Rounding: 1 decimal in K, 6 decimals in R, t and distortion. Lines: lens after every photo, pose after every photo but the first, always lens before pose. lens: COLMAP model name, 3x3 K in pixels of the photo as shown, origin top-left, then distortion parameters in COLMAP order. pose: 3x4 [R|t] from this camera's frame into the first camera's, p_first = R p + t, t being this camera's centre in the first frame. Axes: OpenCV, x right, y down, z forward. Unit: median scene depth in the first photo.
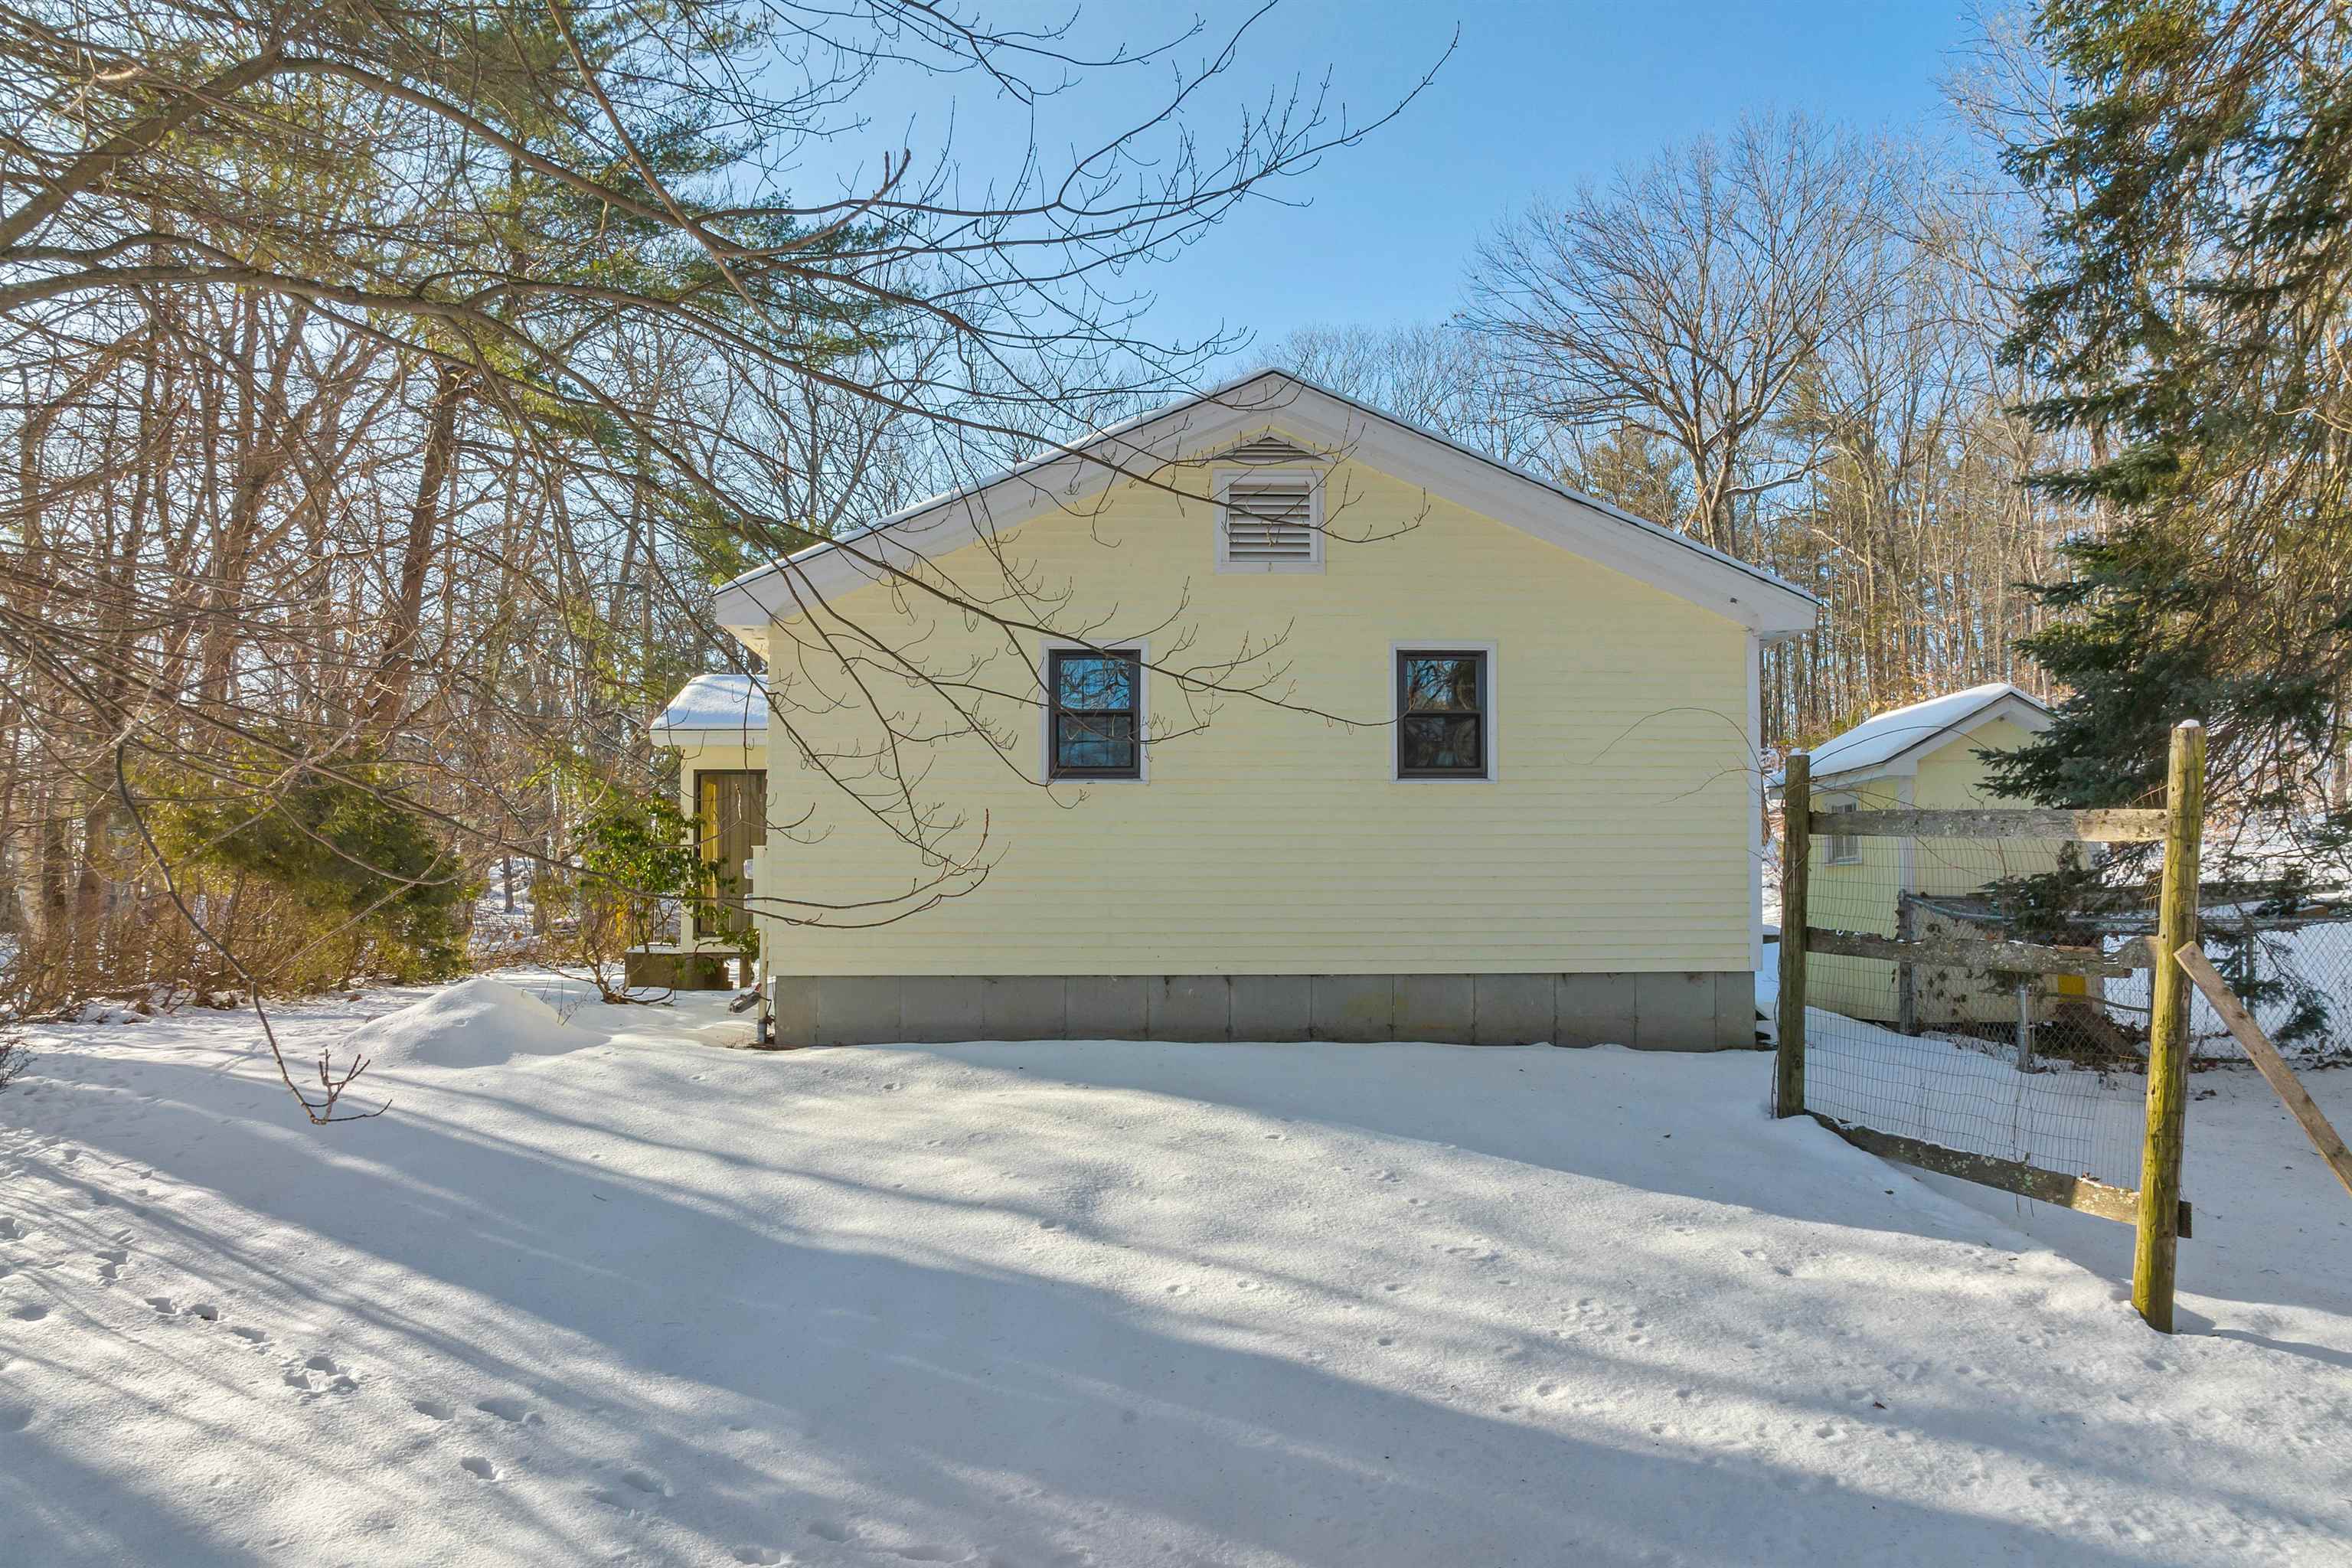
lens RADIAL K [[1687.9, 0, 1176.0], [0, 1687.9, 784.0], [0, 0, 1]] dist [-0.008630, -0.033972]
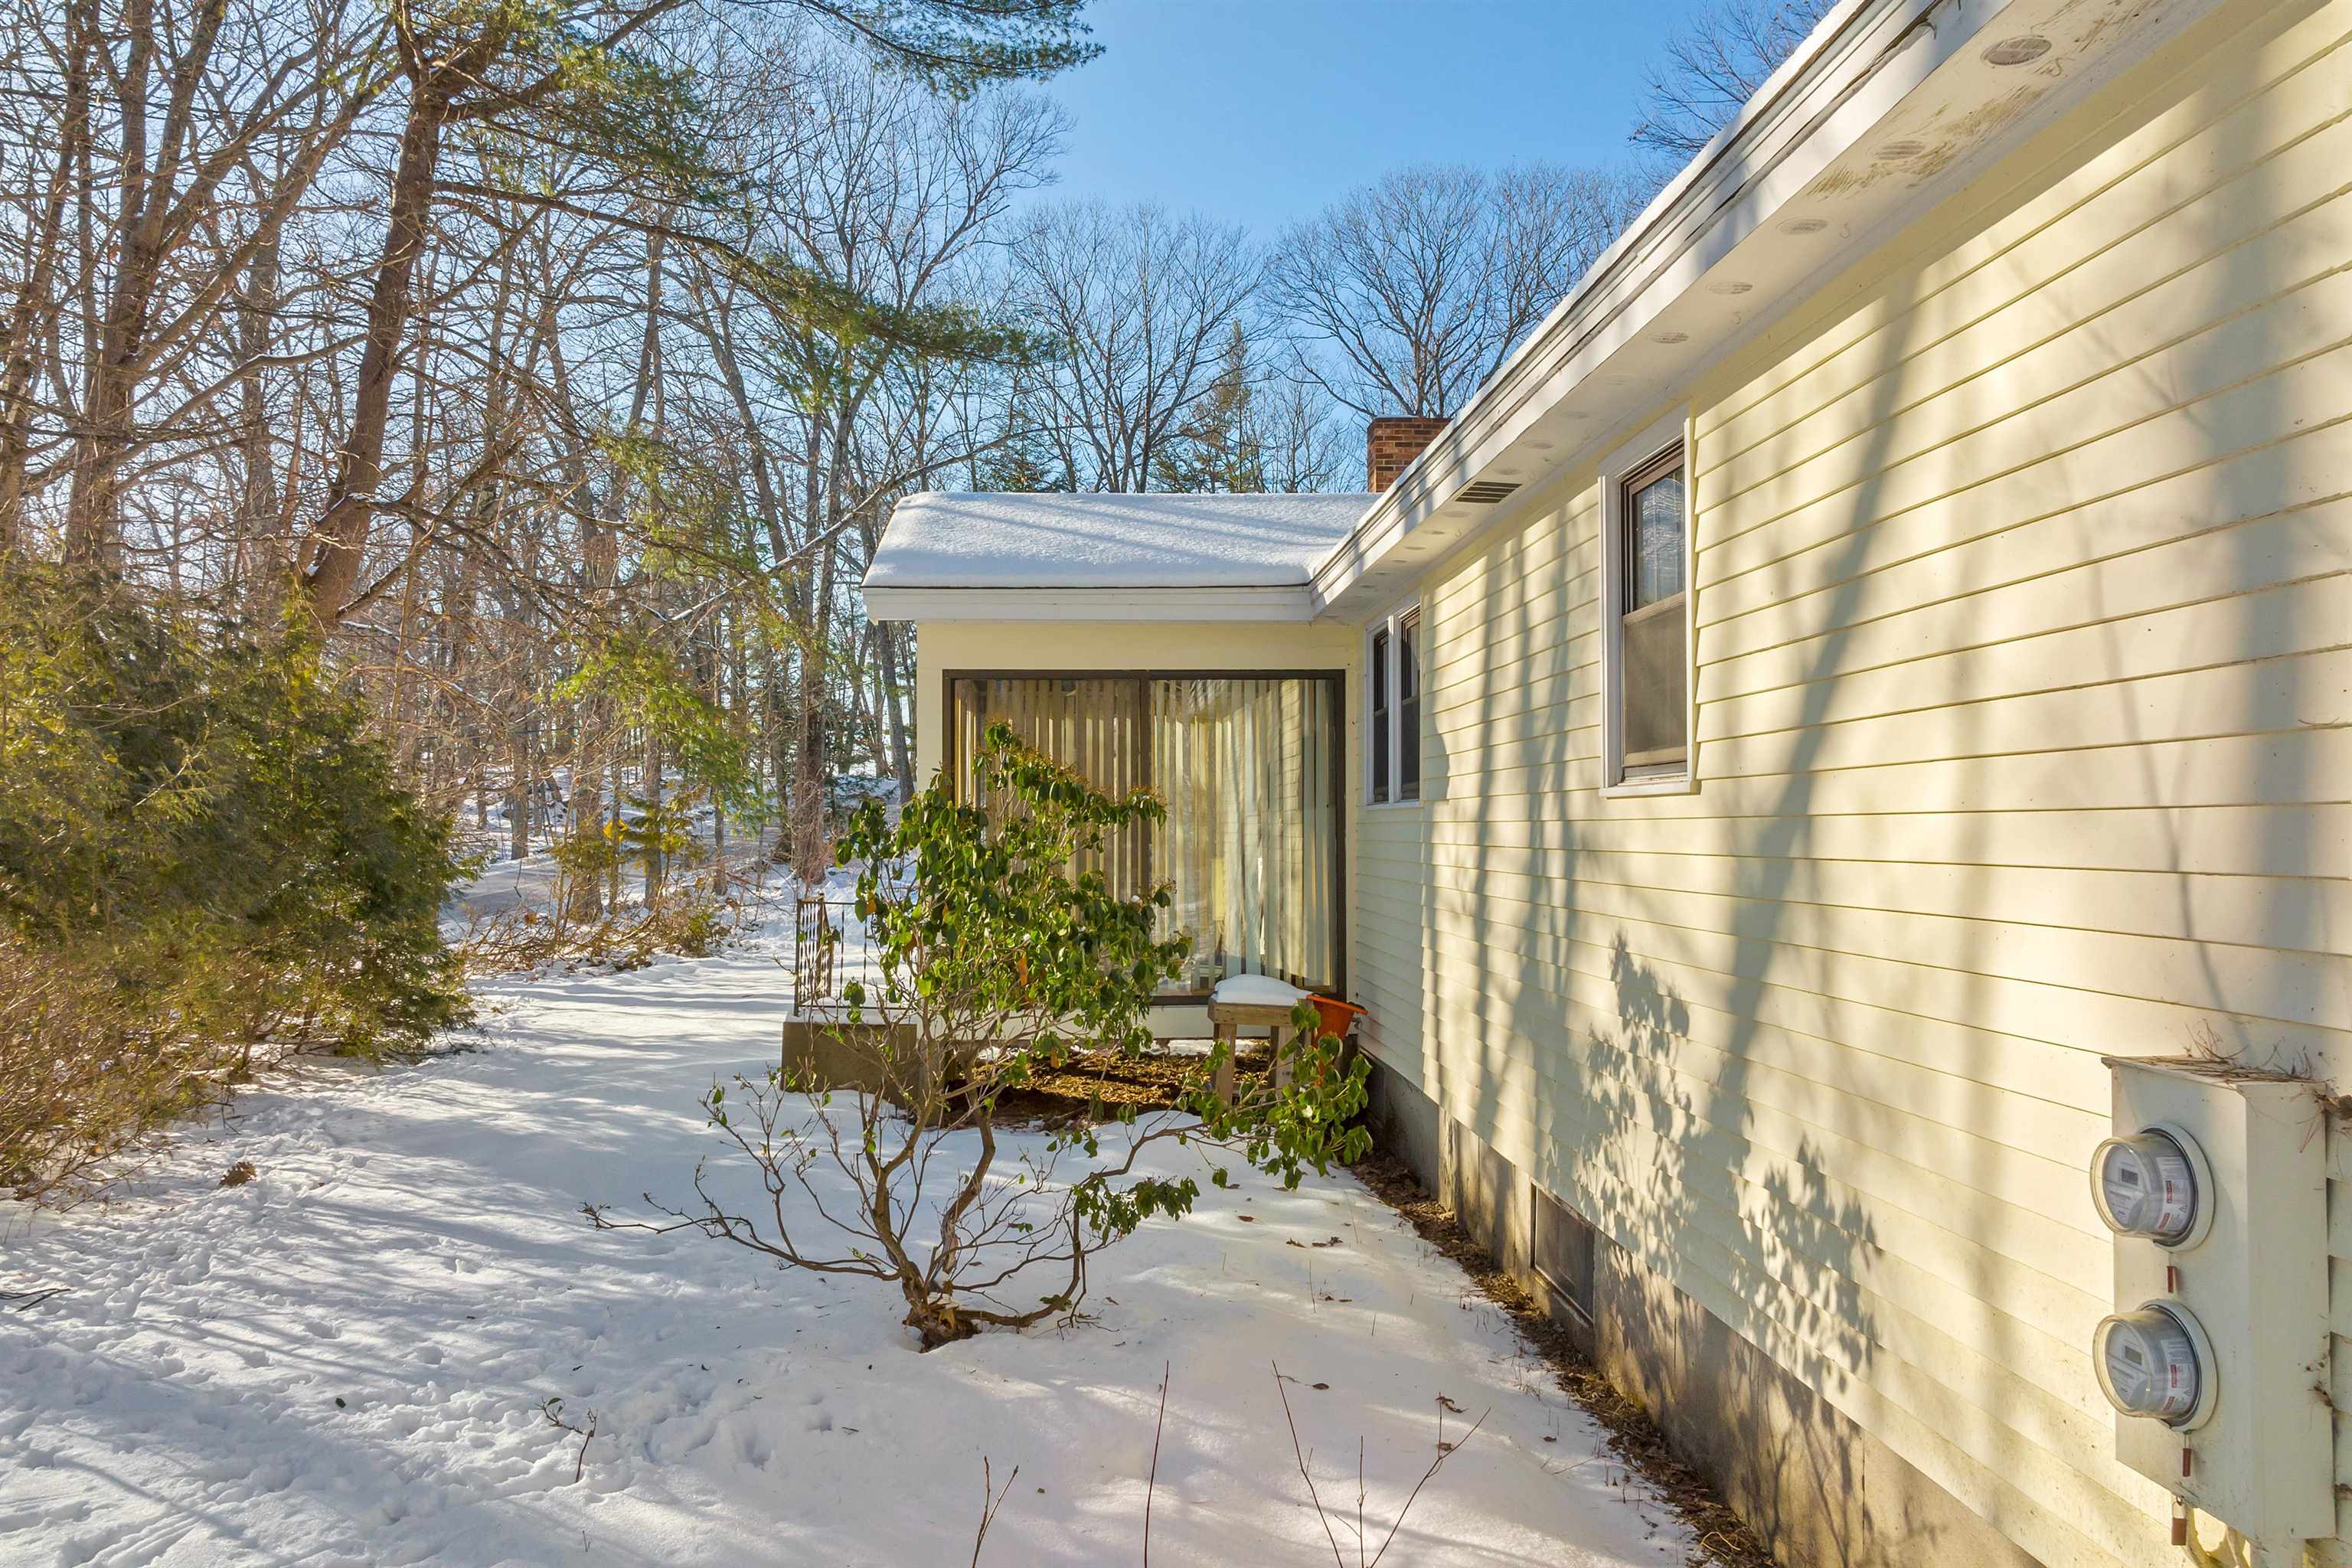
lens RADIAL K [[1687.9, 0, 1176.0], [0, 1687.9, 784.0], [0, 0, 1]] dist [-0.008630, -0.033972]
pose [[0.999642, 0.019310, 0.018536, -0.126743], [-0.020199, 0.998592, 0.049054, -0.000395], [-0.017563, -0.049411, 0.998624, 0.281881]]
